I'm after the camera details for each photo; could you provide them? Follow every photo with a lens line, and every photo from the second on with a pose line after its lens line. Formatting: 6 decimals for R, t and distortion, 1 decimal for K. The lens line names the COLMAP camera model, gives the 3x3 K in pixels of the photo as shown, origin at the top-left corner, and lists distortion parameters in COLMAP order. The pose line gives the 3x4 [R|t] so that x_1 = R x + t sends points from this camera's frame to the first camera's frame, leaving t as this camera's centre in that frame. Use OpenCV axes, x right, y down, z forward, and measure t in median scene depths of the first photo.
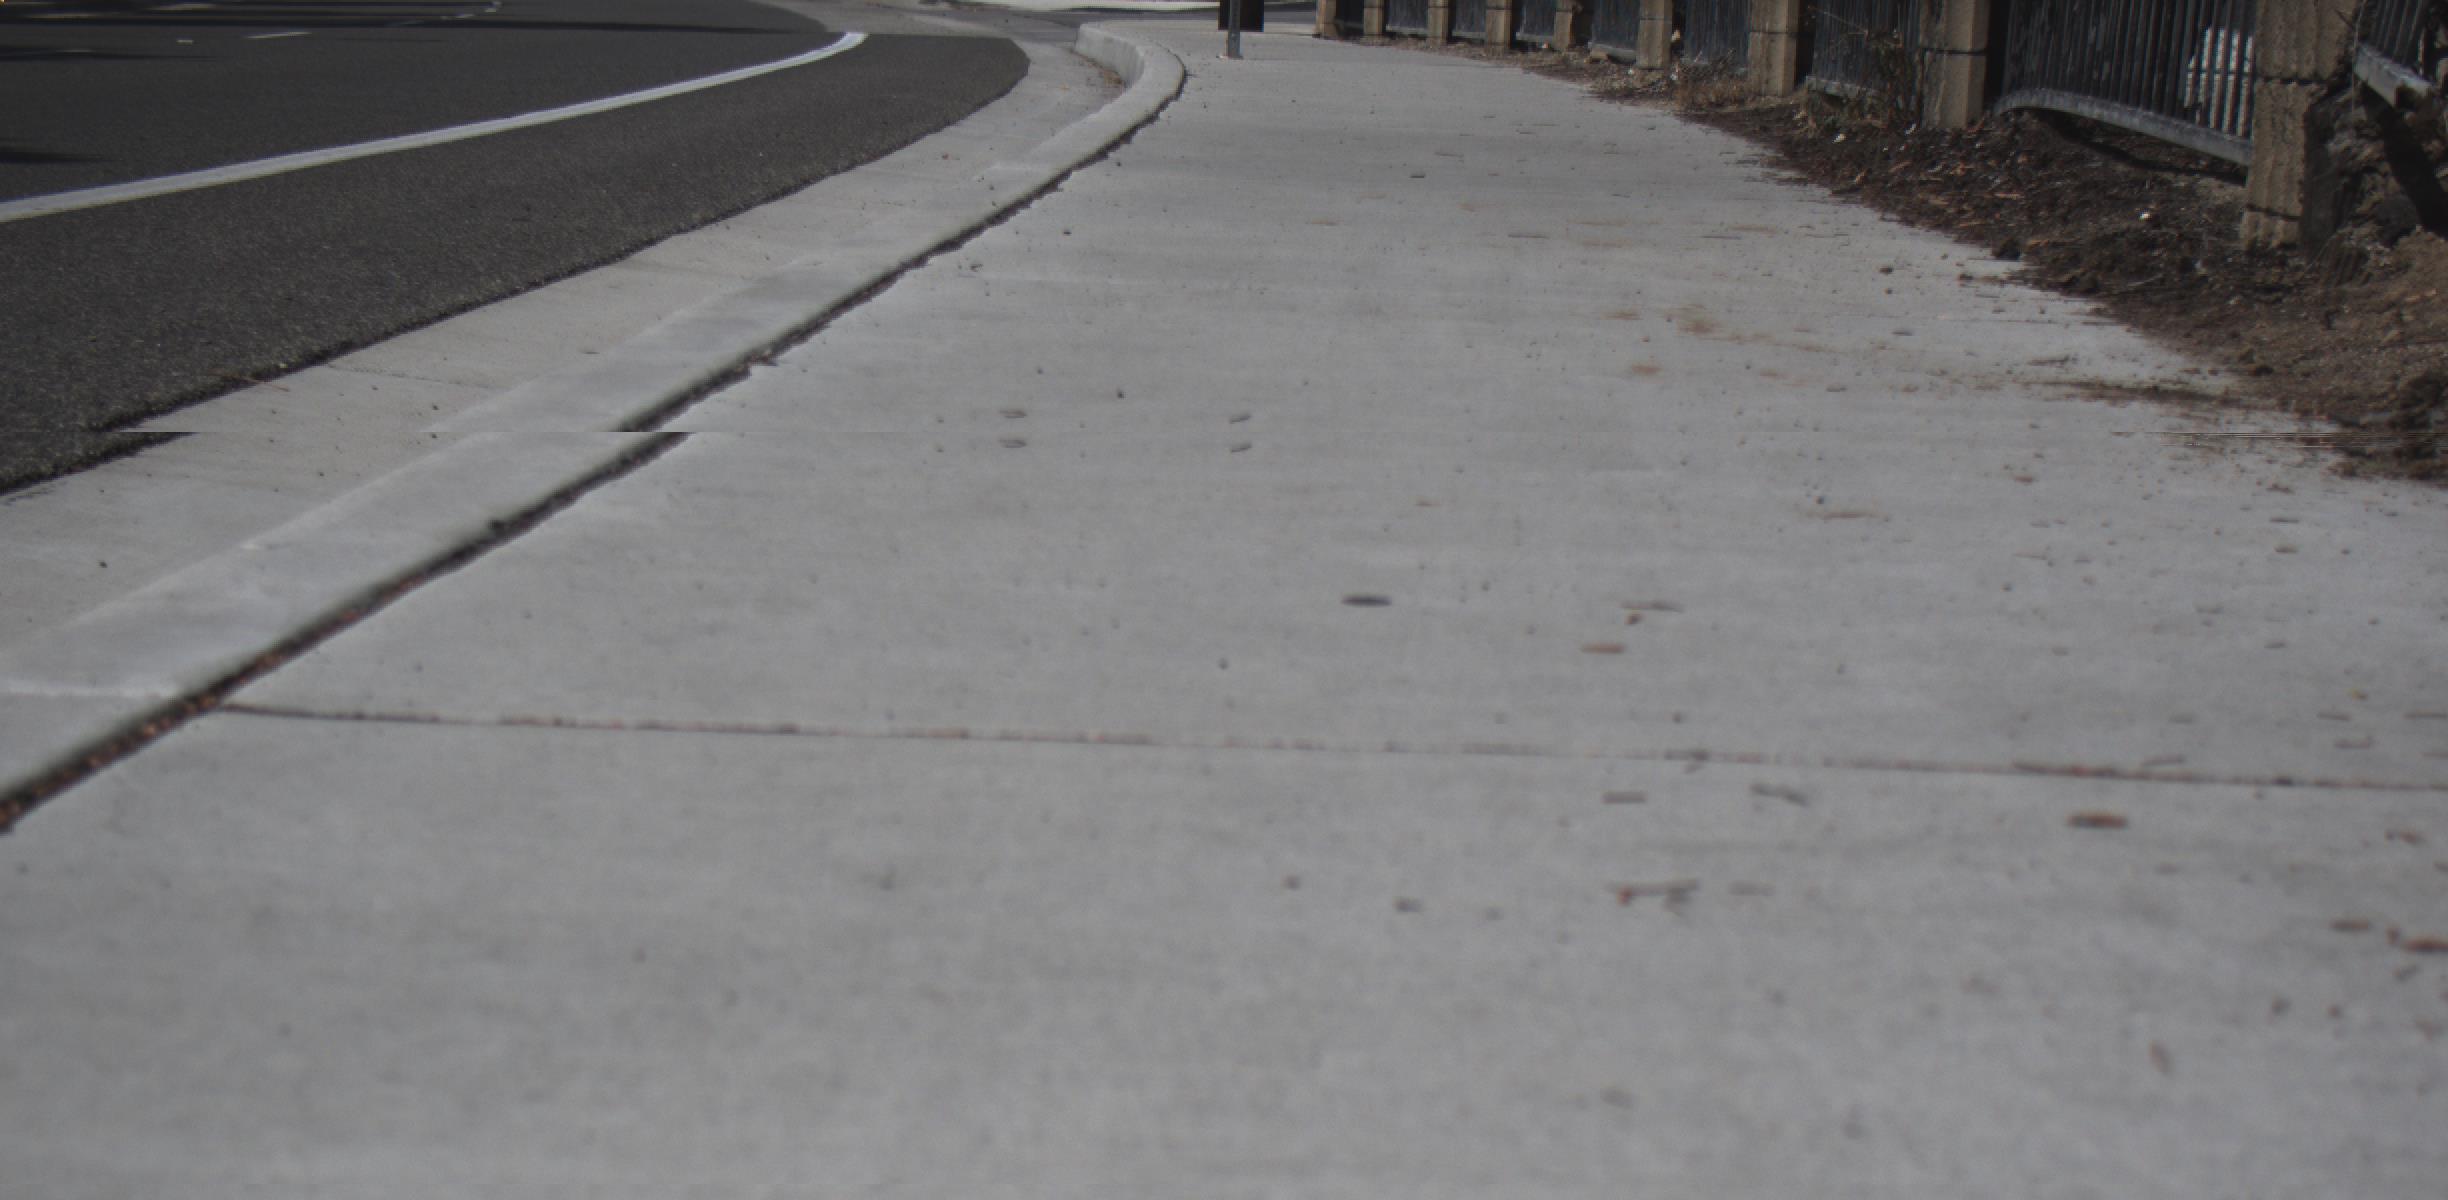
lens RADIAL K [[3623.7, 0, 1224.0], [0, 3623.7, 600.0], [0, 0, 1]] dist [-0.165174, 0.611445]
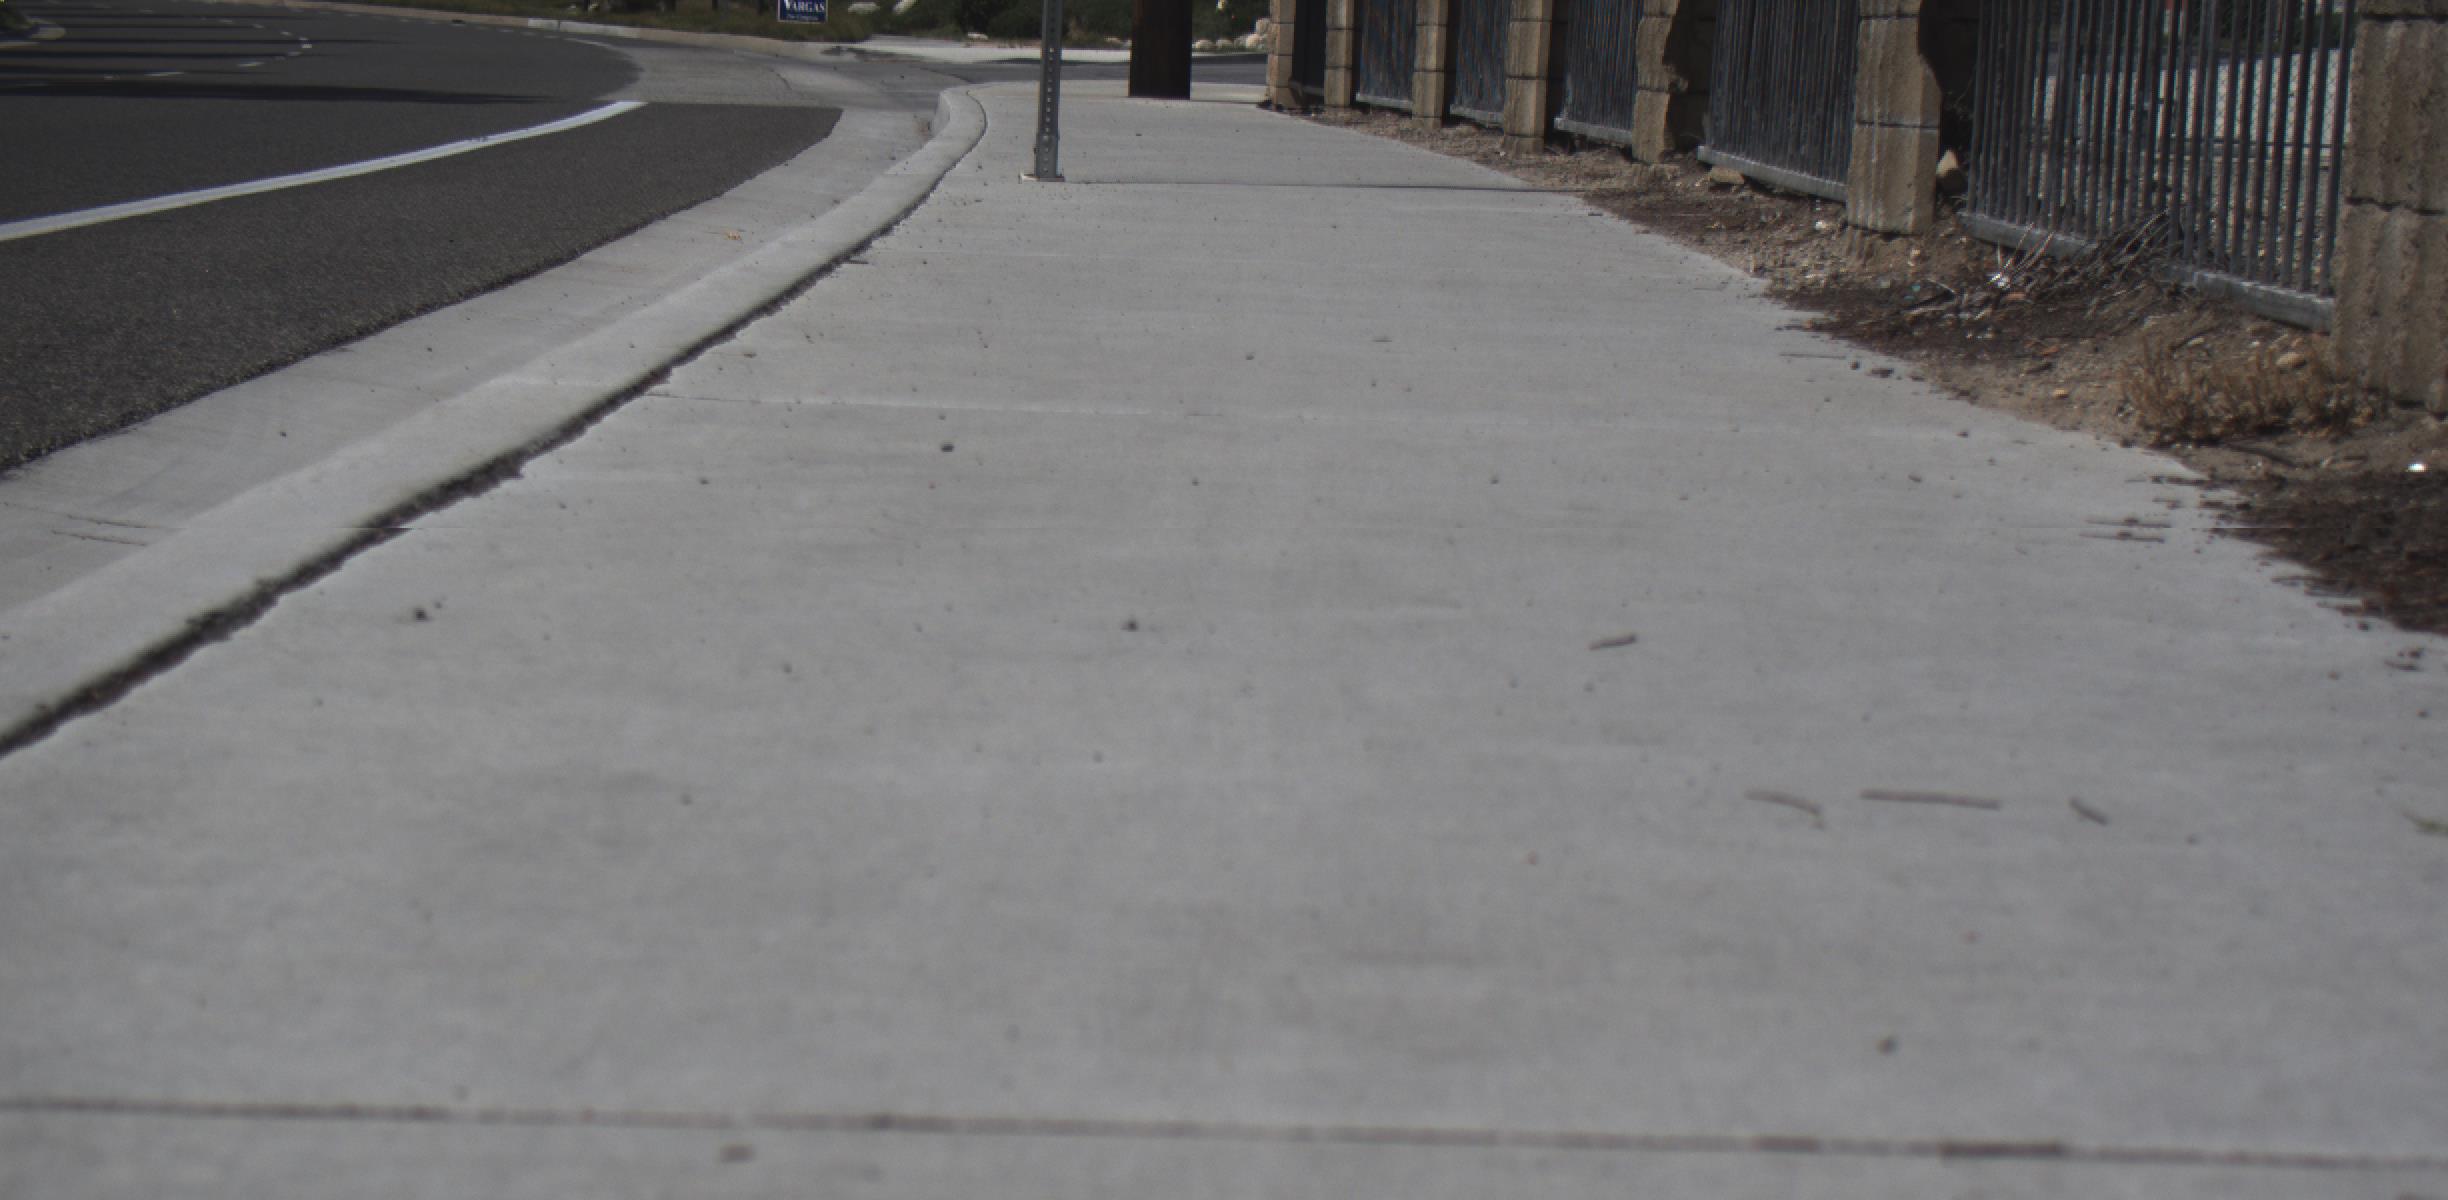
lens RADIAL K [[3623.7, 0, 1224.0], [0, 3623.7, 600.0], [0, 0, 1]] dist [-0.165174, 0.611445]
pose [[0.999998, 0.000612, 0.001884, 0.033236], [-0.000589, 0.999928, -0.011999, -0.095876], [-0.001891, 0.011998, 0.999926, 0.546580]]
